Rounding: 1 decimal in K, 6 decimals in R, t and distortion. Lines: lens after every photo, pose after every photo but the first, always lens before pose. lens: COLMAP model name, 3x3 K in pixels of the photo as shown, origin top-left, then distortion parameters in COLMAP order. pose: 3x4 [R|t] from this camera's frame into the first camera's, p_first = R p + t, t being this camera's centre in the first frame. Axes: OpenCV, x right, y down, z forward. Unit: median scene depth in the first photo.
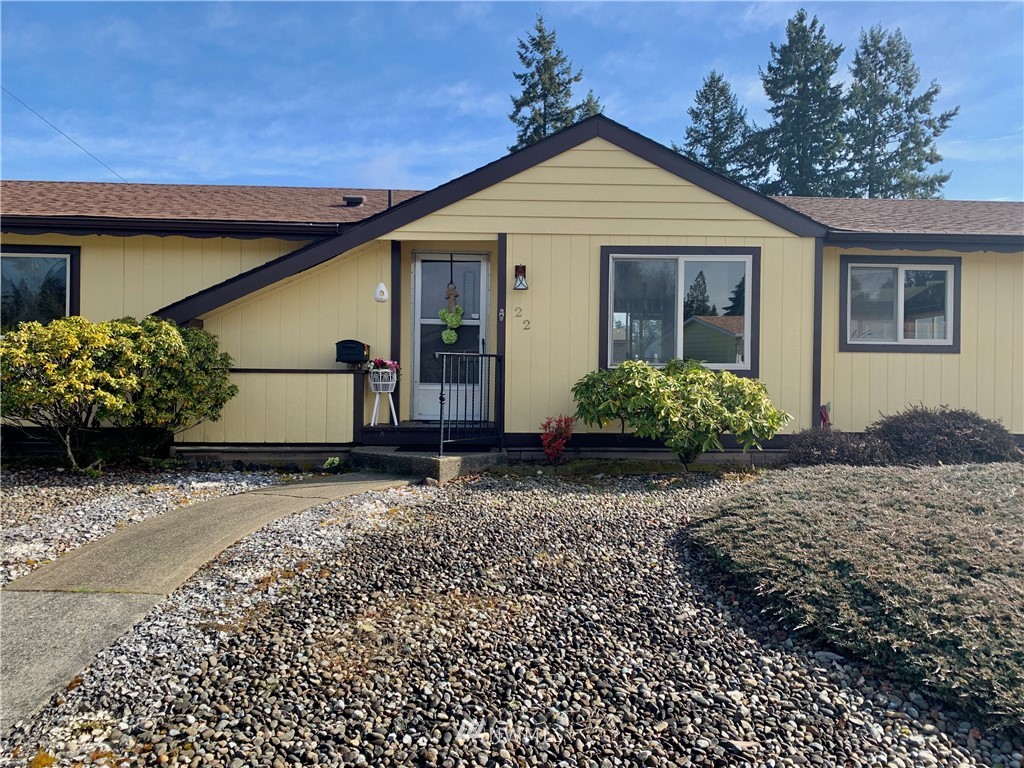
lens RADIAL K [[776.2, 0, 512.0], [0, 776.2, 384.0], [0, 0, 1]] dist [-0.001511, -0.000991]
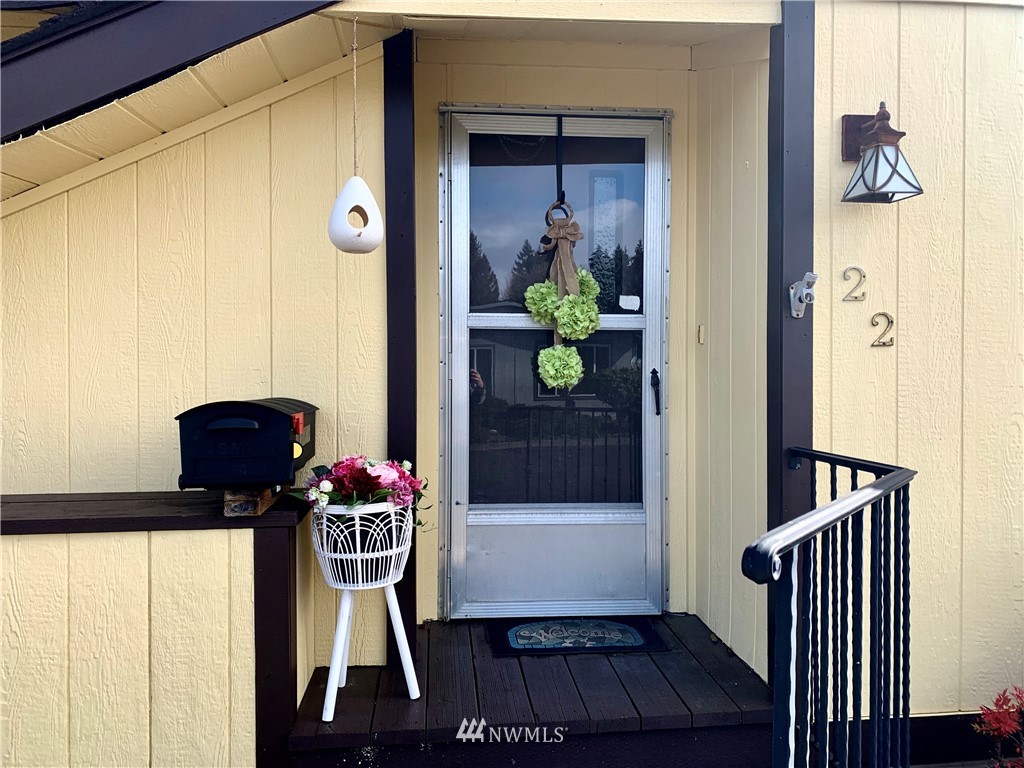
lens RADIAL K [[776.2, 0, 512.0], [0, 776.2, 384.0], [0, 0, 1]] dist [-0.001511, -0.000991]
pose [[0.997222, -0.017016, 0.072513, -0.133272], [0.016517, 0.999836, 0.007469, -0.060481], [-0.072628, -0.006250, 0.997340, 0.722096]]
